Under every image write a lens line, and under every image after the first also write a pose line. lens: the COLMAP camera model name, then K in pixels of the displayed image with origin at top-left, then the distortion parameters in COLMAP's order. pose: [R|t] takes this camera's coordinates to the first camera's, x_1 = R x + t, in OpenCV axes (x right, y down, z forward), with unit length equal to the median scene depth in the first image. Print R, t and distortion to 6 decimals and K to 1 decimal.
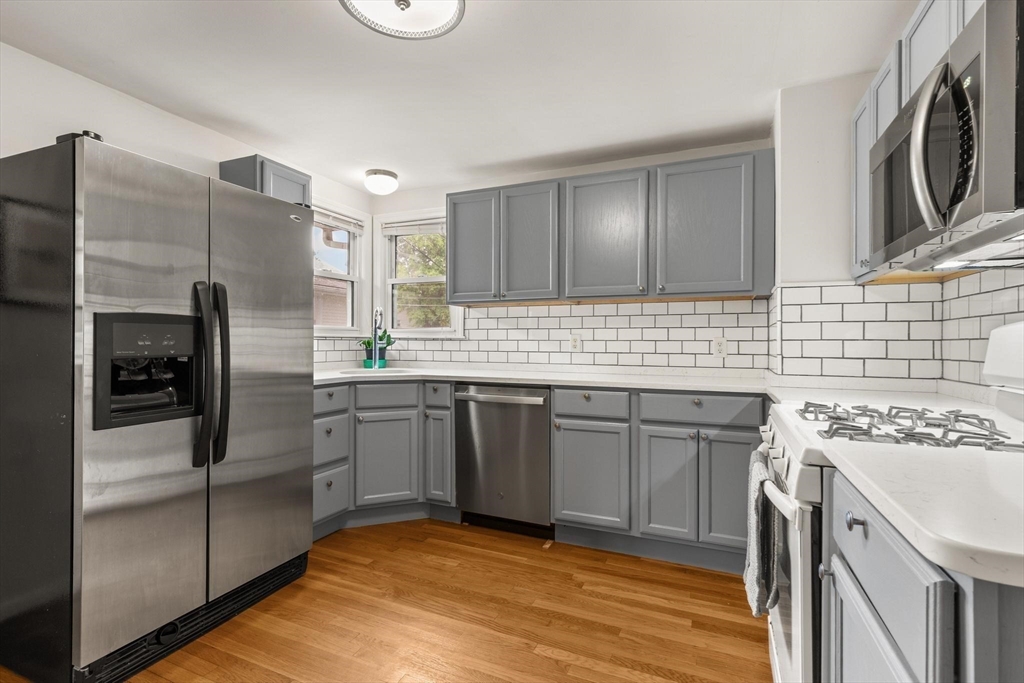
lens RADIAL K [[479.0, 0, 515.8], [0, 479.0, 343.2], [0, 0, 1]] dist [0.012399, -0.000704]
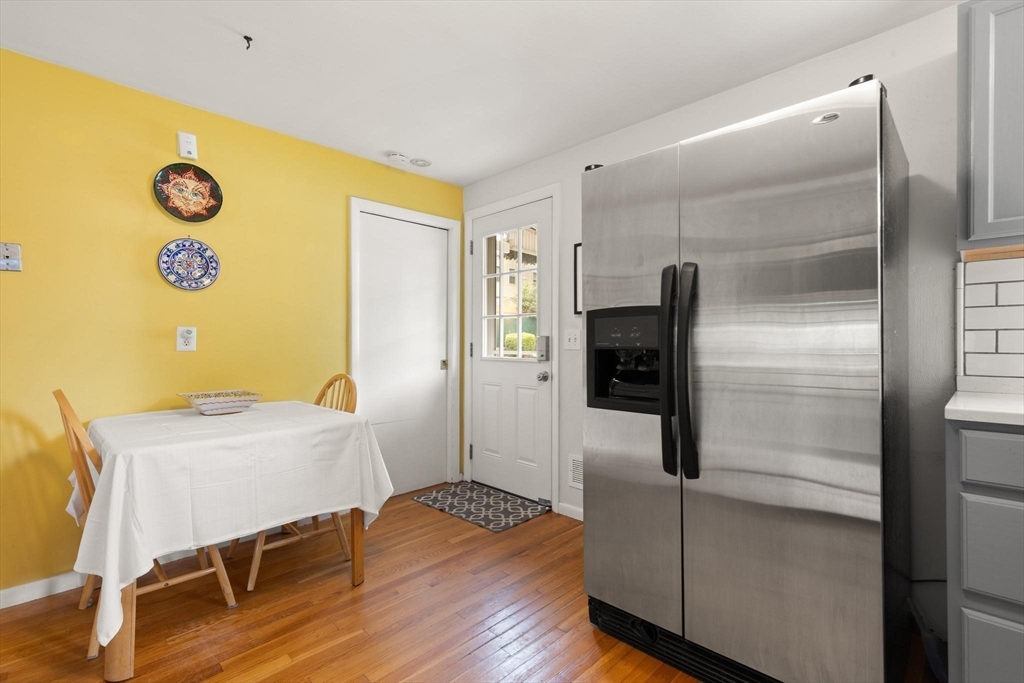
lens RADIAL K [[479.0, 0, 518.1], [0, 479.0, 348.0], [0, 0, 1]] dist [0.012399, -0.000704]
pose [[-0.339676, 0.006444, -0.940521, 0.165710], [-0.003752, 0.999959, 0.008206, 0.010926], [0.940535, 0.006316, -0.339638, 0.636752]]
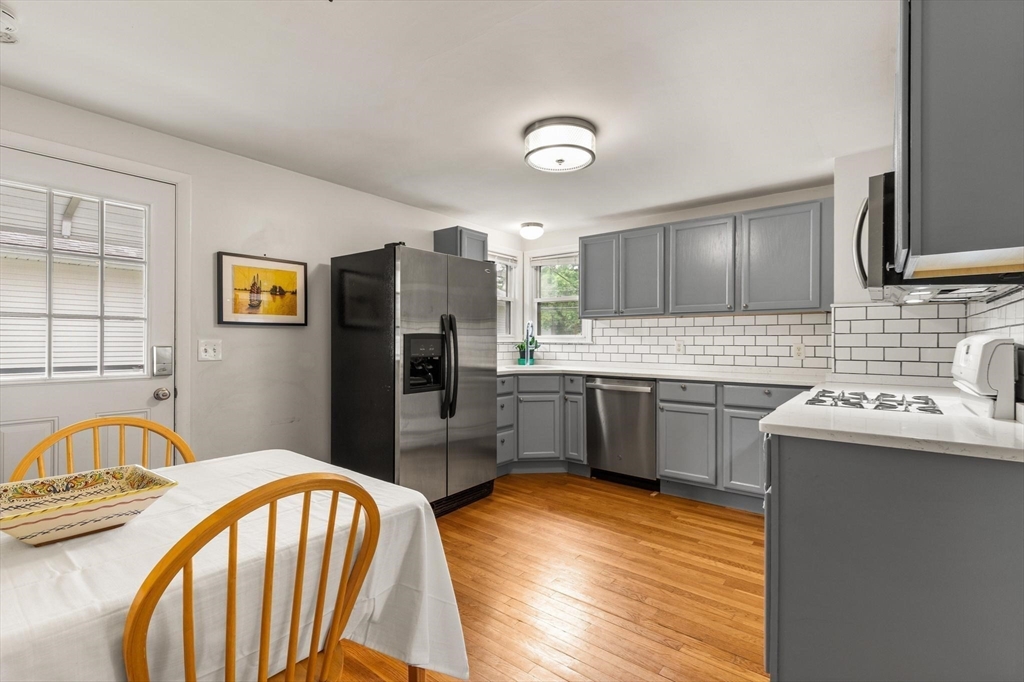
lens RADIAL K [[479.0, 0, 511.4], [0, 479.0, 342.3], [0, 0, 1]] dist [0.012399, -0.000704]
pose [[0.964190, -0.001353, -0.265210, 0.034909], [0.001353, 0.999999, -0.000180, -0.016085], [0.265210, -0.000185, 0.964191, -0.416110]]
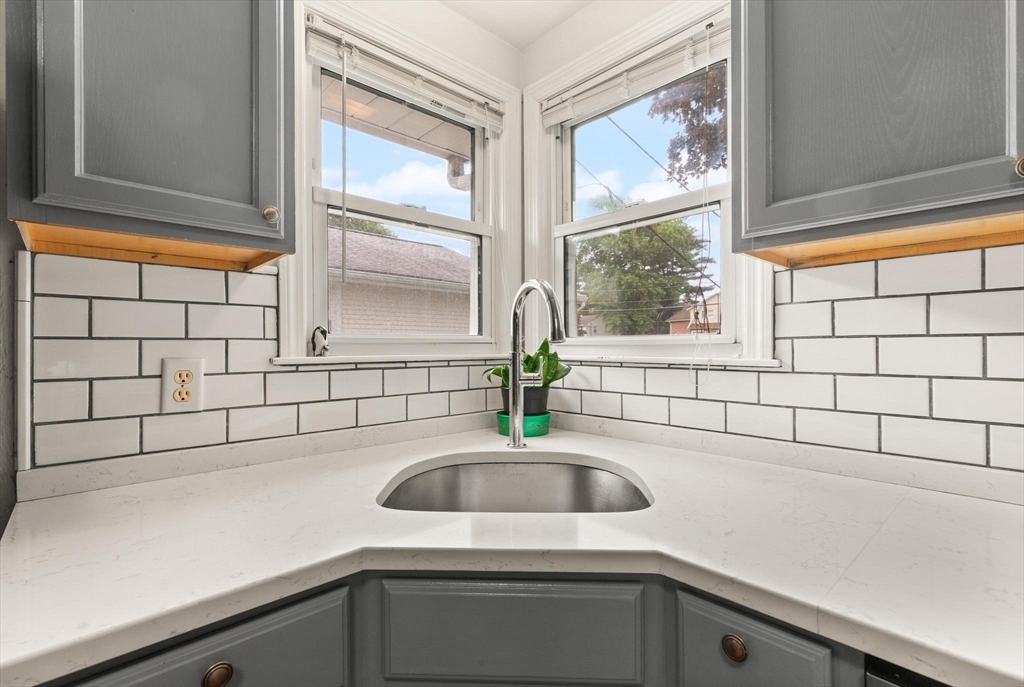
lens RADIAL K [[479.0, 0, 510.8], [0, 479.0, 343.4], [0, 0, 1]] dist [0.012399, -0.000704]
pose [[0.916130, -0.009337, -0.400773, -0.174392], [0.004616, 0.999908, -0.012742, -0.027338], [0.400855, 0.009823, 0.916089, 0.788849]]
